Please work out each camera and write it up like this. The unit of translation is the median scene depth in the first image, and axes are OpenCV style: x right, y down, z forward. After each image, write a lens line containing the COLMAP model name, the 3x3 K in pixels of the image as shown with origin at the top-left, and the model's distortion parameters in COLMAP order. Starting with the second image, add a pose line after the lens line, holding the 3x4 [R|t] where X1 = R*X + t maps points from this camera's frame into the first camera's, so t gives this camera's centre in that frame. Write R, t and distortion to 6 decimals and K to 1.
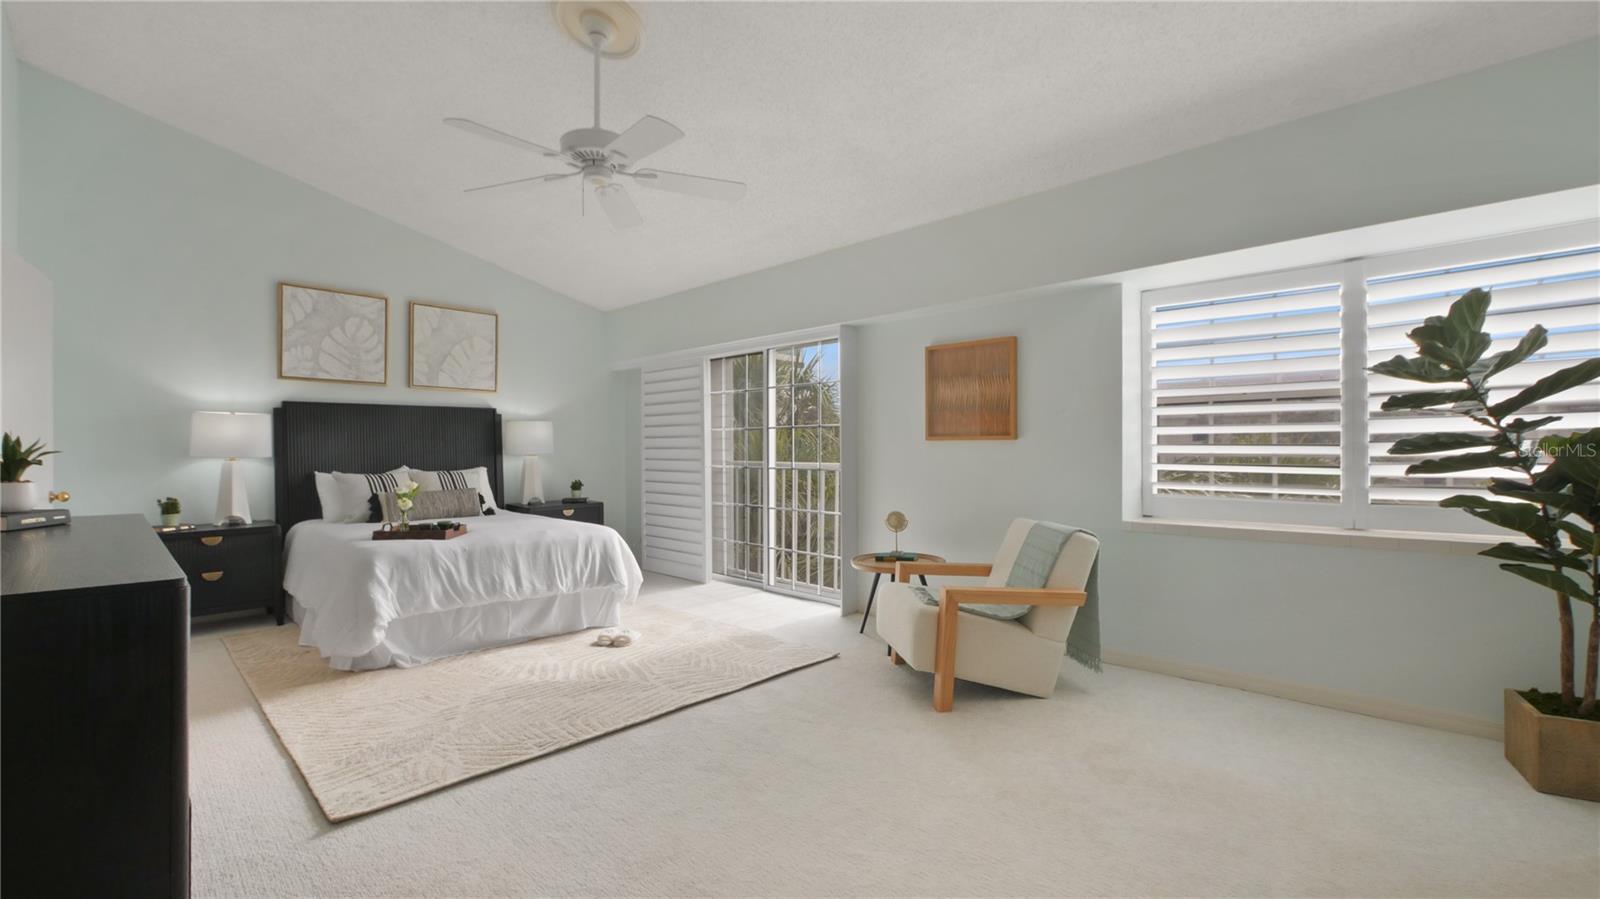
lens RADIAL K [[677.0, 0, 802.9], [0, 677.0, 445.3], [0, 0, 1]] dist [-0.008159, 0.000287]
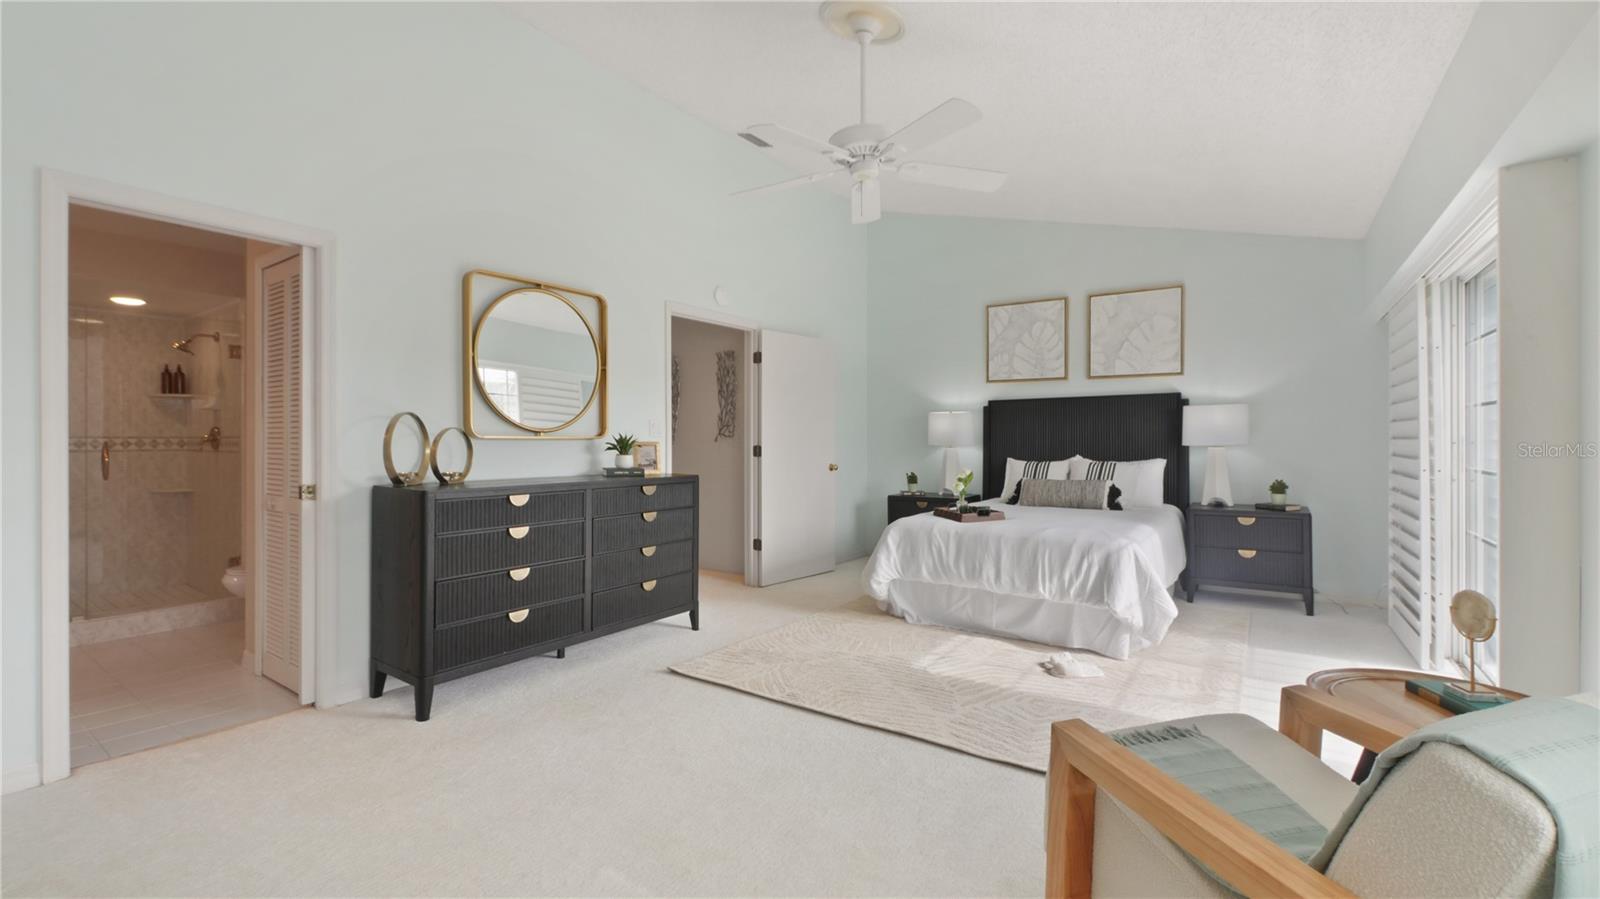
lens RADIAL K [[677.0, 0, 790.7], [0, 677.0, 444.1], [0, 0, 1]] dist [-0.008159, 0.000287]
pose [[0.150204, 0.009187, -0.988612, 0.487179], [0.008330, 0.999910, 0.010557, -0.001646], [0.988620, -0.009821, 0.150114, 0.527464]]
